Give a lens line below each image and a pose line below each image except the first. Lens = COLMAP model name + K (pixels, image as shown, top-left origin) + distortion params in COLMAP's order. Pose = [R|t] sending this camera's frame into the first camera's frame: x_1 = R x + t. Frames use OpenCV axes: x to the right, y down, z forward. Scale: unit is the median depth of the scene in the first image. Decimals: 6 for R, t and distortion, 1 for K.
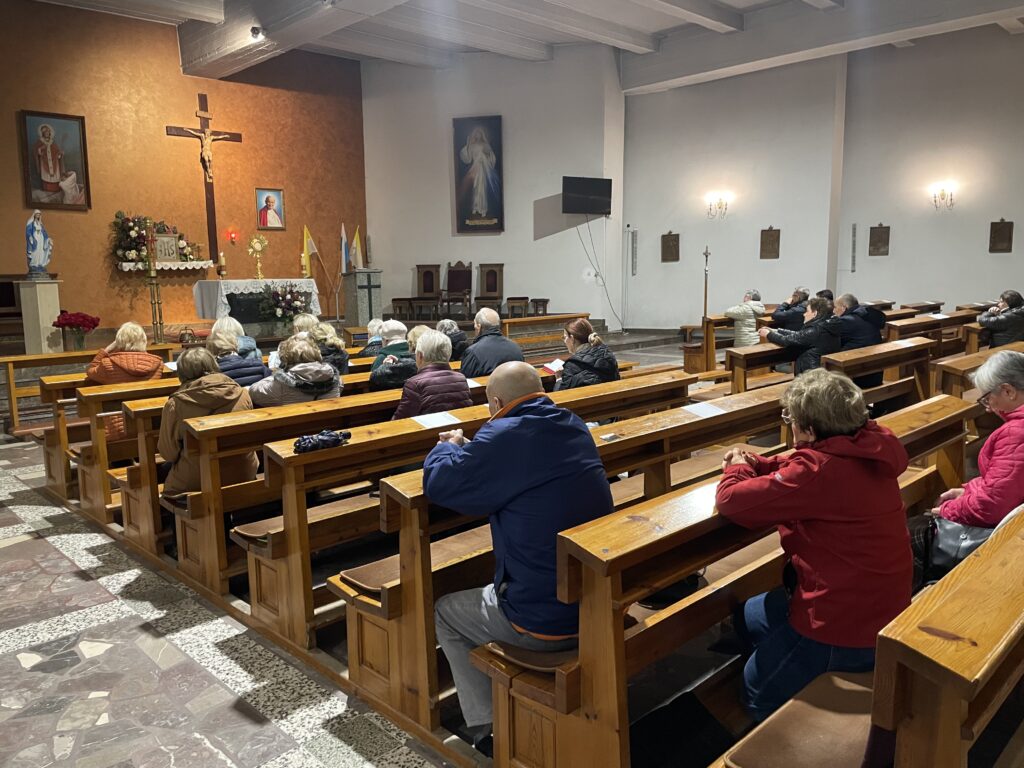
lens RADIAL K [[780.2, 0, 512.6], [0, 780.2, 371.2], [0, 0, 1]] dist [0.103789, -0.140561]
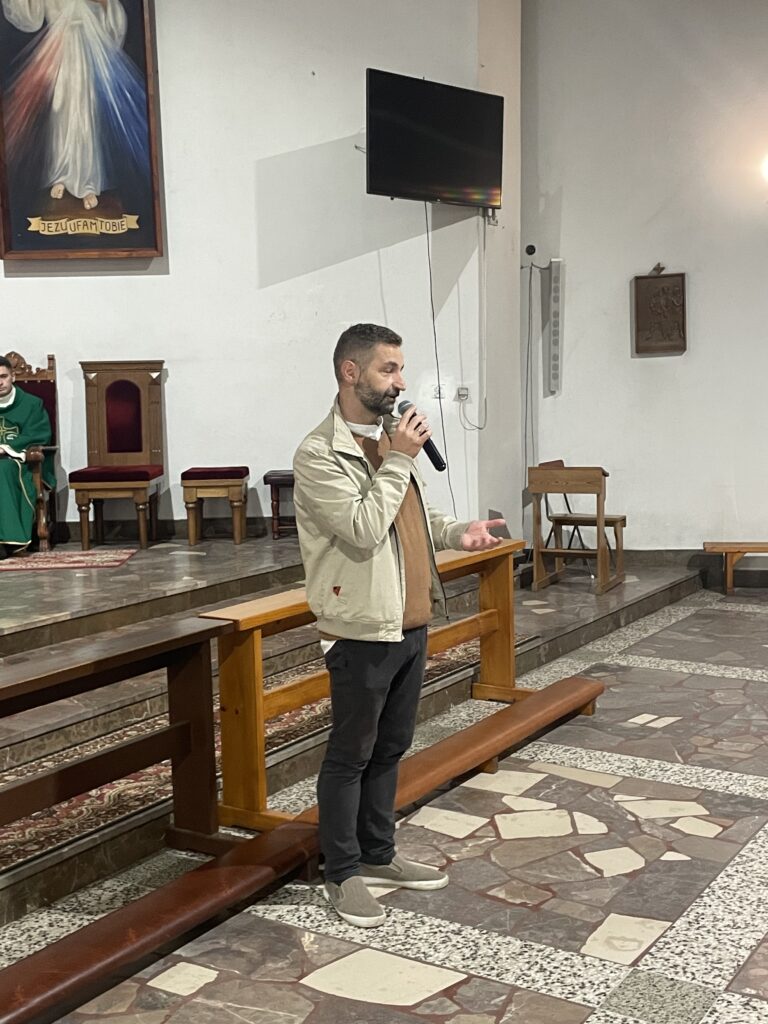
lens RADIAL K [[1270.4, 0, 384.0], [0, 1270.4, 512.0], [0, 0, 1]] dist [0.115467, -0.212871]
pose [[0.973900, -0.029052, 0.225109, -0.107134], [0.034334, 0.999219, -0.019584, -0.166135], [-0.224364, 0.026802, 0.974137, 1.256308]]
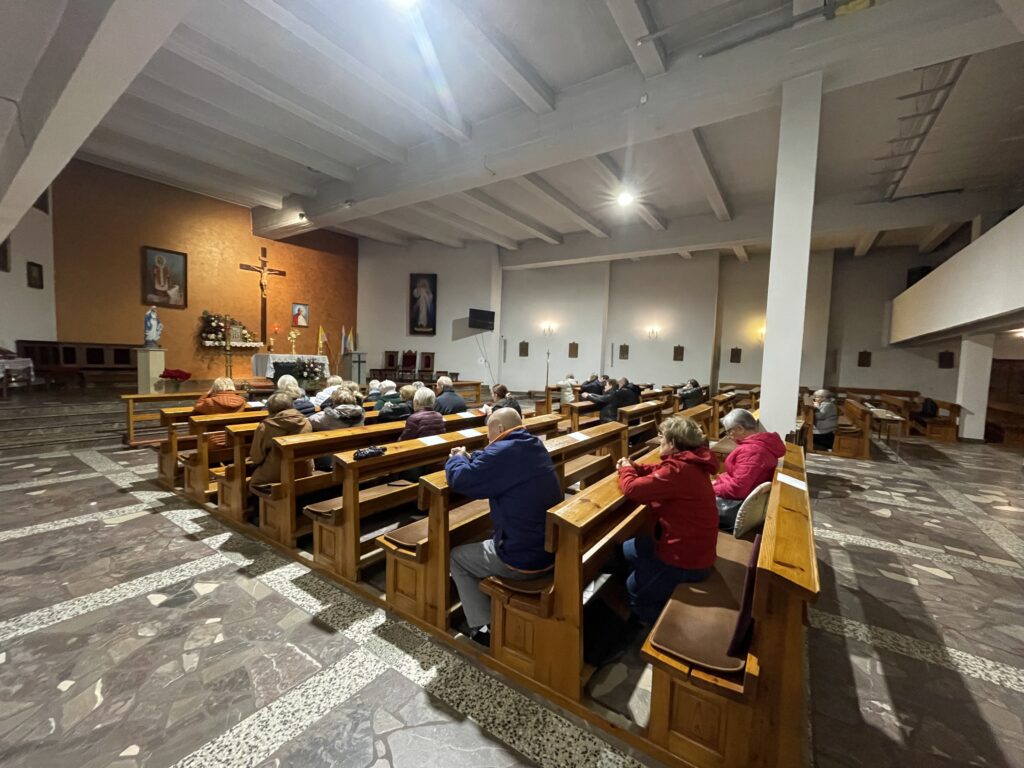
lens RADIAL K [[418.5, 0, 512.0], [0, 418.5, 384.0], [0, 0, 1]] dist [-0.001474, -0.000466]
pose [[0.979375, 0.038109, 0.198425, -0.067122], [-0.024423, 0.997180, -0.070966, 0.000169], [-0.200570, 0.064656, 0.977543, 0.038055]]
